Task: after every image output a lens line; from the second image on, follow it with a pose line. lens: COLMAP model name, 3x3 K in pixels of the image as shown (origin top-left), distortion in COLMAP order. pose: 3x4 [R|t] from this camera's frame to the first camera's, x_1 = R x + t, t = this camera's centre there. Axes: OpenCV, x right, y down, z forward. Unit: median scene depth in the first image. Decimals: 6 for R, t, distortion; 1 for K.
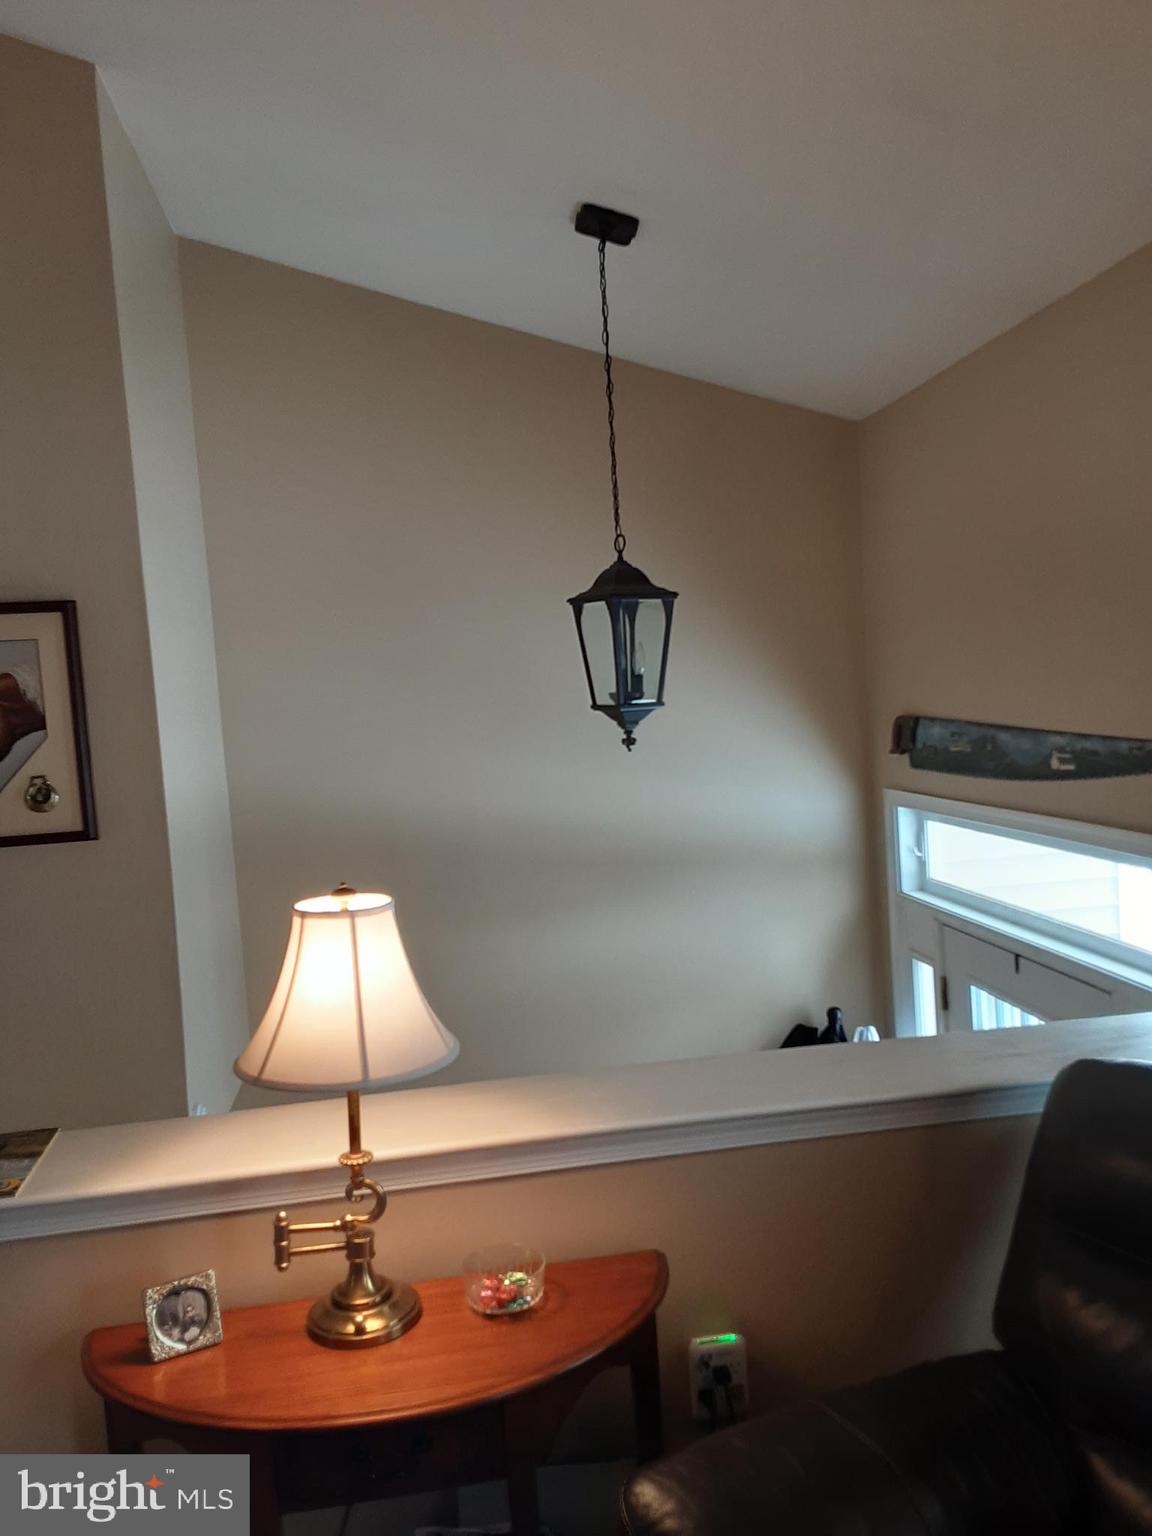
lens RADIAL K [[1249.0, 0, 577.2], [0, 1249.0, 759.8], [0, 0, 1]] dist [0.081611, -0.092028]
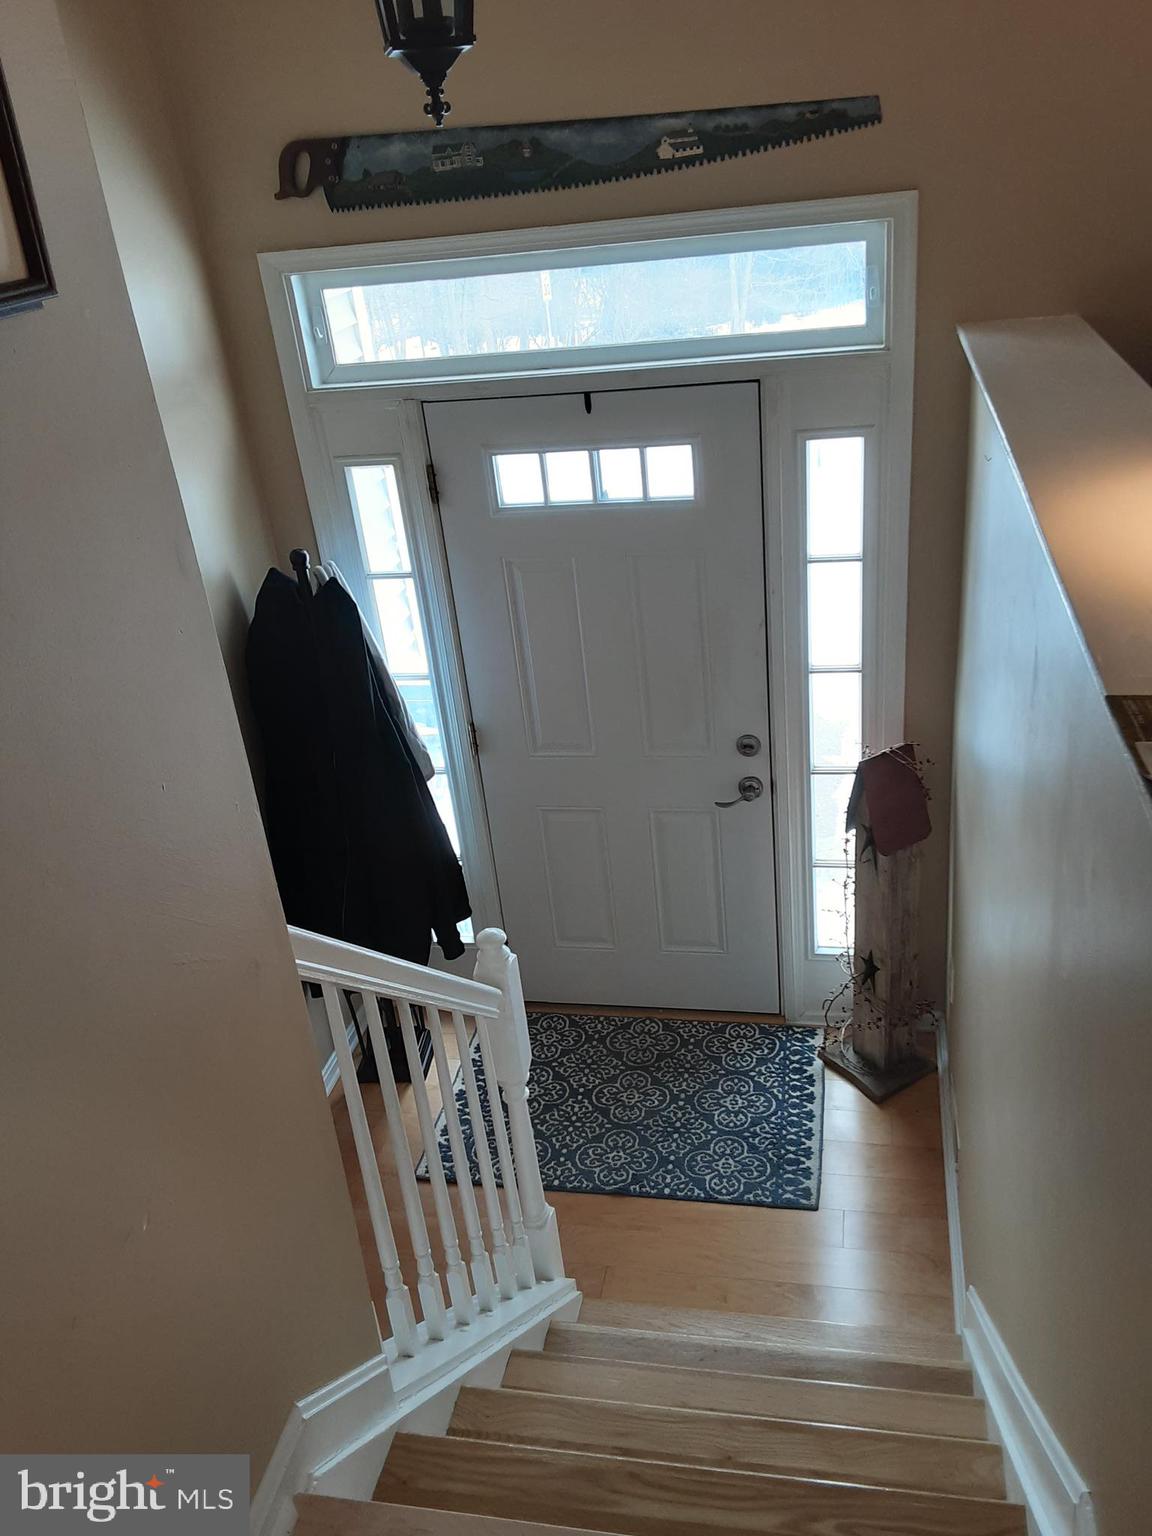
lens RADIAL K [[1249.0, 0, 577.2], [0, 1249.0, 759.8], [0, 0, 1]] dist [0.081611, -0.092028]
pose [[0.334443, -0.391134, 0.857416, -0.611820], [0.129463, 0.920249, 0.369299, 0.060680], [-0.933481, -0.012506, 0.358408, 0.696561]]
